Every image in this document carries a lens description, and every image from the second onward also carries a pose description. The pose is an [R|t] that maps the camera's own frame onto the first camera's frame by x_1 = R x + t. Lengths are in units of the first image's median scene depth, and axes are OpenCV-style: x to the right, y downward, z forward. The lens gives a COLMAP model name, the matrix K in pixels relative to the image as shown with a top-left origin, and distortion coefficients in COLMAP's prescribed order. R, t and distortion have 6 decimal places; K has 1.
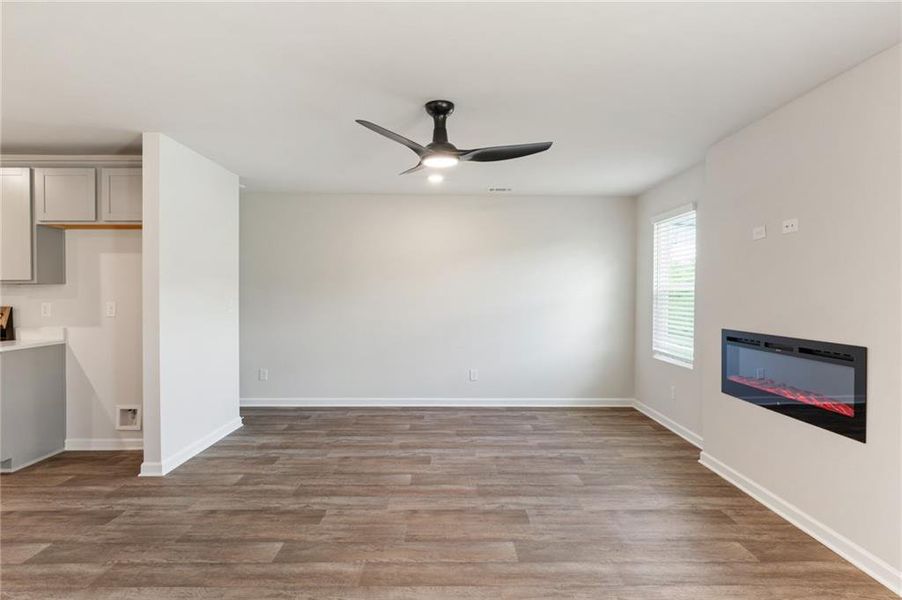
lens RADIAL K [[504.8, 0, 457.8], [0, 504.8, 301.3], [0, 0, 1]] dist [-0.003294, -0.002734]
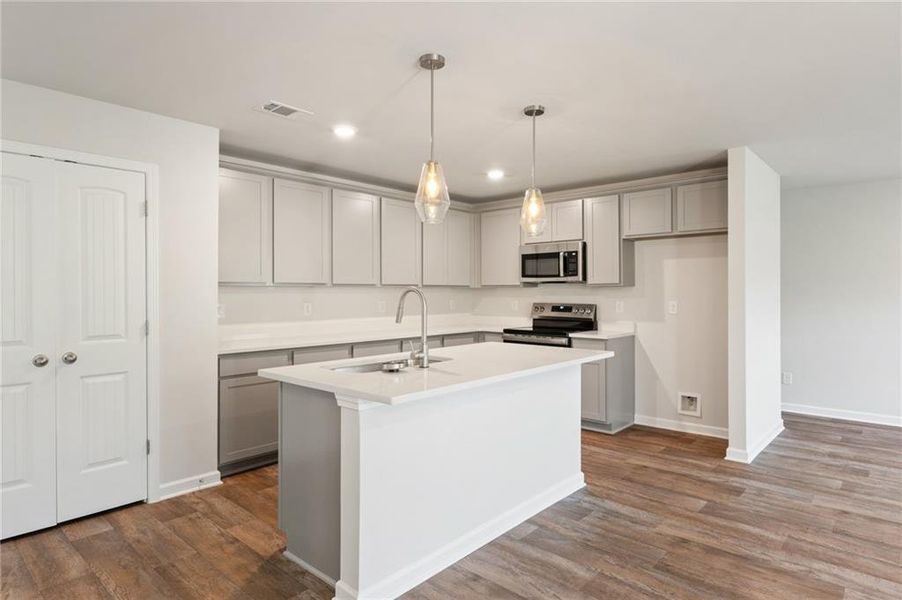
lens RADIAL K [[504.8, 0, 451.2], [0, 504.8, 295.5], [0, 0, 1]] dist [-0.003294, -0.002734]
pose [[0.721931, -0.002394, -0.691961, -0.278313], [-0.006977, 0.999918, -0.010737, 0.004770], [0.691930, 0.012579, 0.721855, -0.199911]]
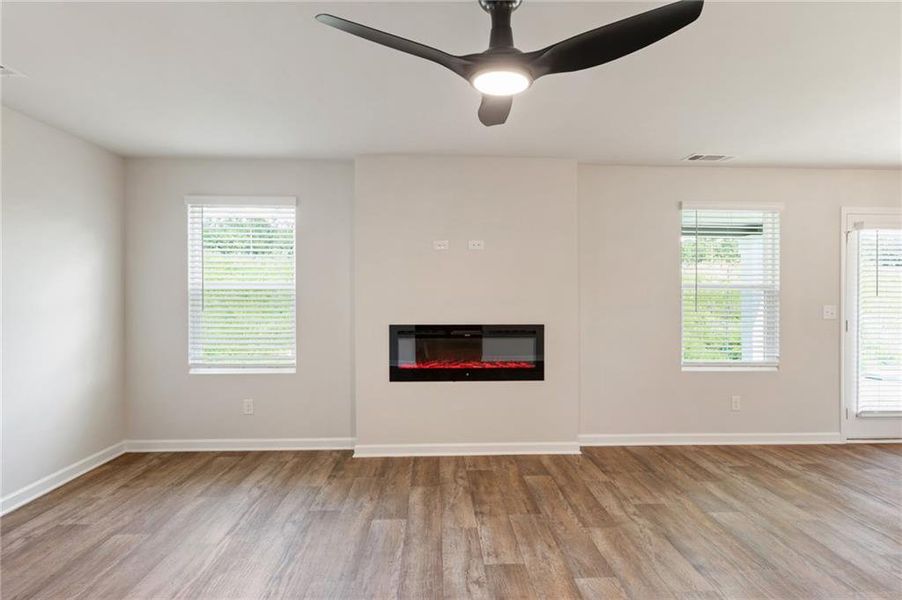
lens RADIAL K [[455.7, 0, 451.0], [0, 455.7, 296.6], [0, 0, 1]] dist [0.000737, 0.000711]
pose [[-0.021268, -0.010437, 0.999719, -0.630521], [0.012672, 0.999862, 0.010708, -0.022124], [-0.999693, 0.012896, -0.021133, 1.148790]]
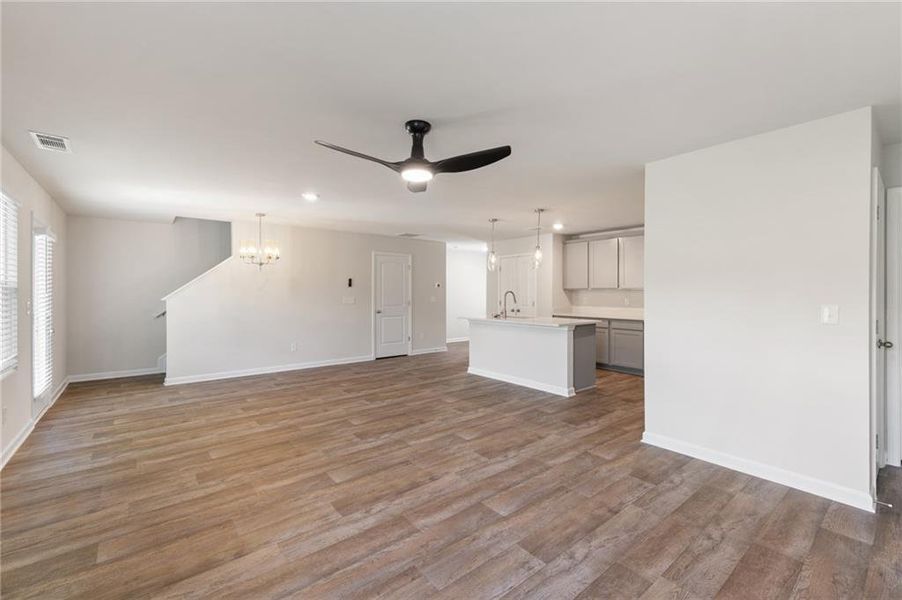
lens RADIAL K [[381.7, 0, 456.1], [0, 381.7, 293.9], [0, 0, 1]] dist [-0.001183, 0.000069]
pose [[-0.784599, -0.003606, -0.619993, 0.329425], [-0.016373, 0.999755, 0.014905, -0.021029], [0.619788, 0.021845, -0.784466, 1.340075]]
